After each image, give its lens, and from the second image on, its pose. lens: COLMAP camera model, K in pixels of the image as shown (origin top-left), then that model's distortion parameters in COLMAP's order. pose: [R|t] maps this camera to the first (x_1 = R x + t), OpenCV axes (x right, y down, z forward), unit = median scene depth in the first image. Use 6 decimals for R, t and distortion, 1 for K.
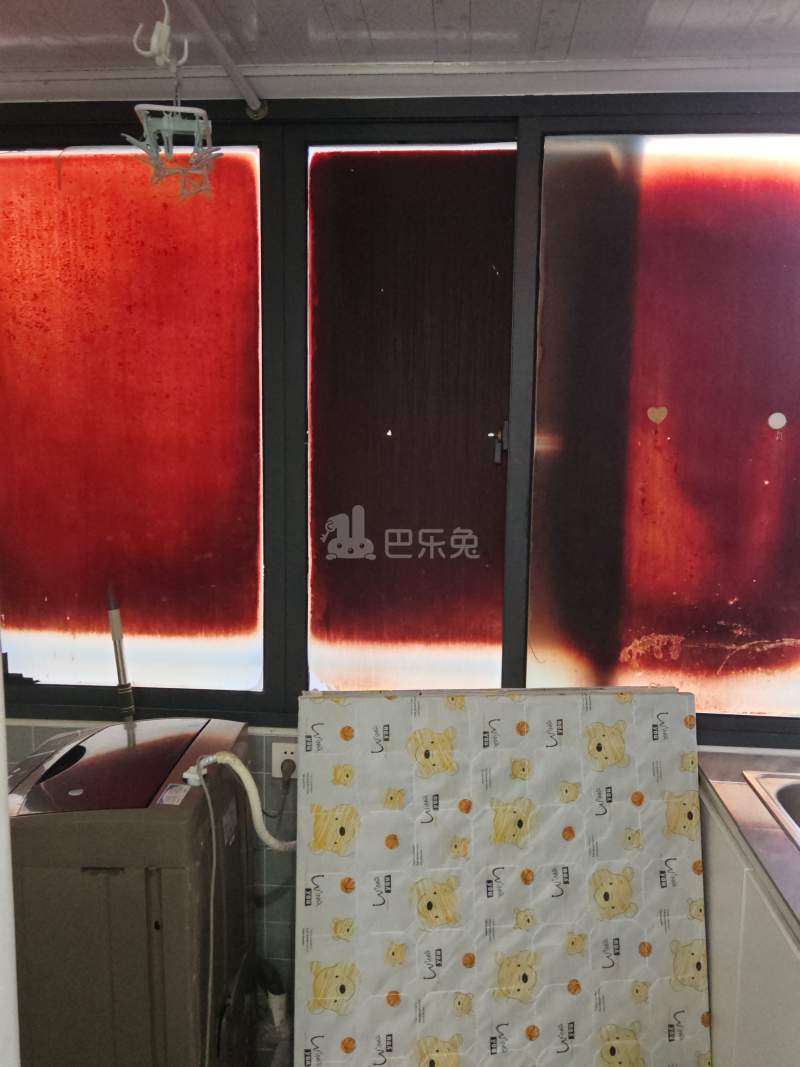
lens RADIAL K [[825.8, 0, 395.2], [0, 825.8, 523.5], [0, 0, 1]] dist [0.044773, -0.054912]
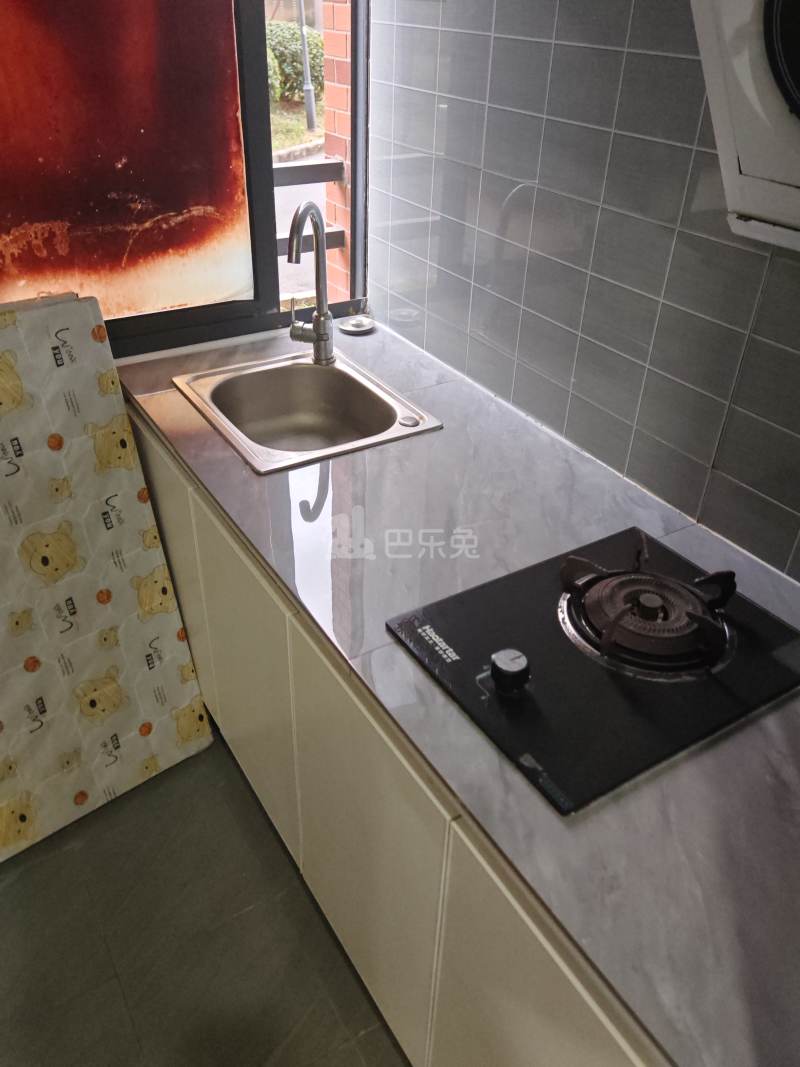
lens RADIAL K [[825.8, 0, 394.4], [0, 825.8, 533.7], [0, 0, 1]] dist [0.044773, -0.054912]
pose [[0.803162, -0.325887, 0.498728, 0.123456], [0.056141, 0.874802, 0.481217, 0.039273], [-0.593110, -0.358496, 0.720903, 0.190243]]
